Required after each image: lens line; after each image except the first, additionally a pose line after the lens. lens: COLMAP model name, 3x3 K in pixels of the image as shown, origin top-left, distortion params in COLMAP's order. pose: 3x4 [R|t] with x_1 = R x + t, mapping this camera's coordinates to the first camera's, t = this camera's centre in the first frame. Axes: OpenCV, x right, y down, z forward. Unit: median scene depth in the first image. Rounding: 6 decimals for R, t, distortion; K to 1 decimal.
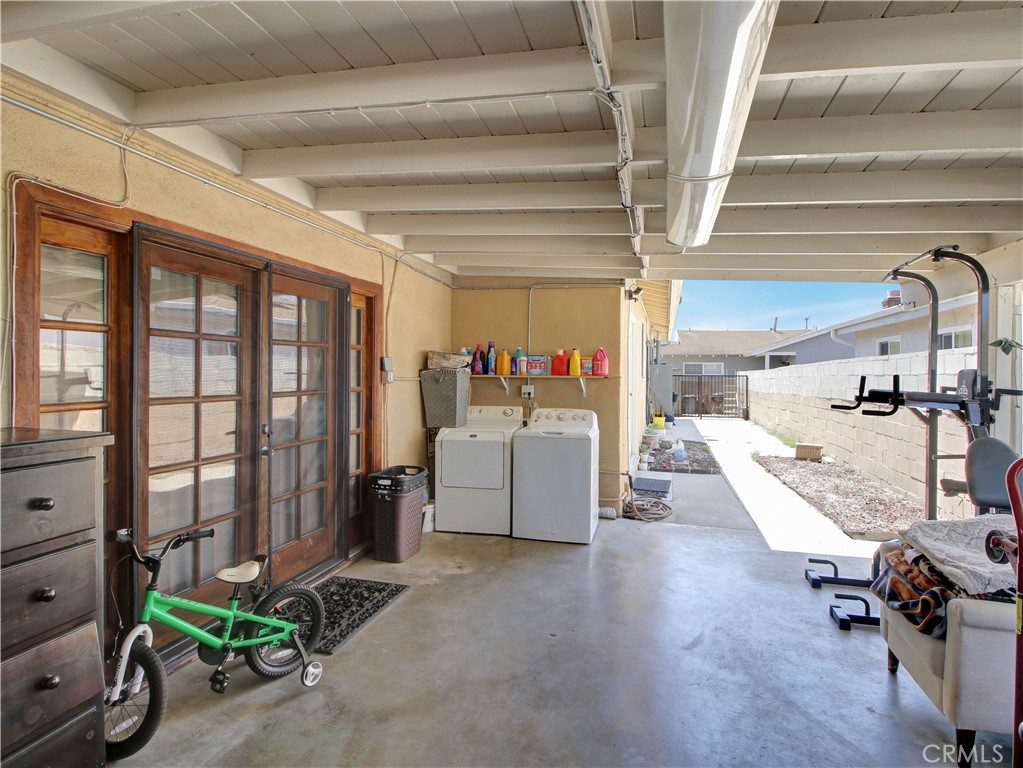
lens RADIAL K [[535.2, 0, 515.1], [0, 535.2, 376.6], [0, 0, 1]] dist [-0.001411, 0.000396]
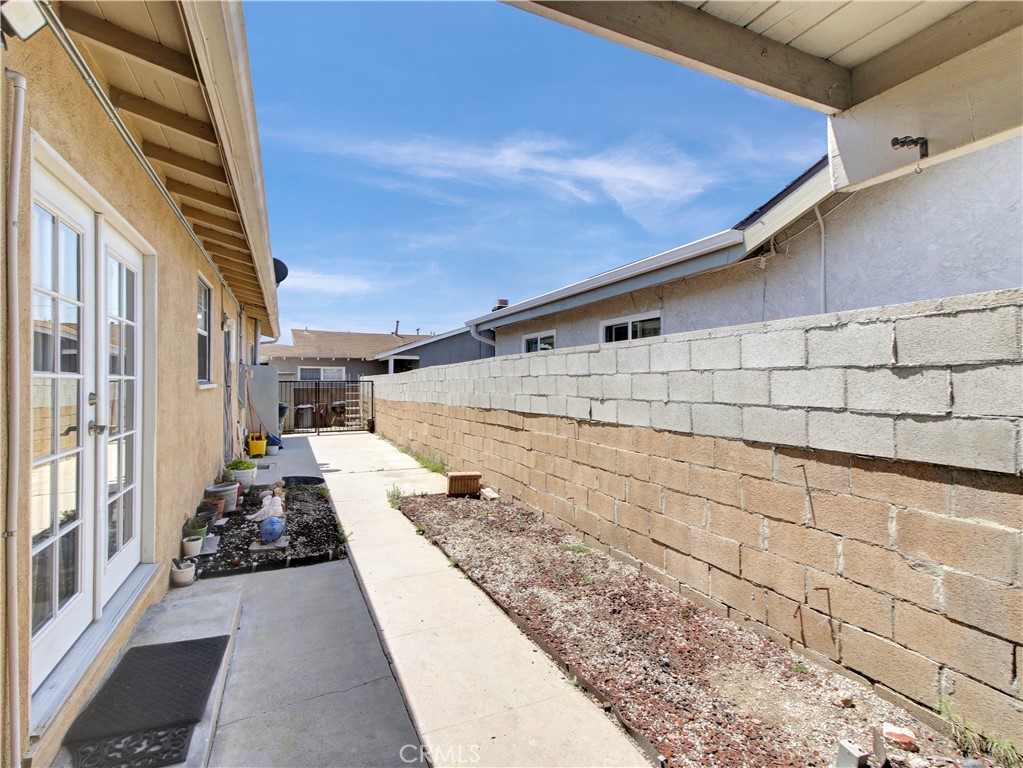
lens RADIAL K [[535.2, 0, 515.1], [0, 535.2, 376.6], [0, 0, 1]] dist [-0.001411, 0.000396]
pose [[0.776475, -0.003684, 0.630138, 0.087721], [0.011597, 0.999897, -0.008445, 0.001583], [-0.630042, 0.013865, 0.776437, 0.234900]]
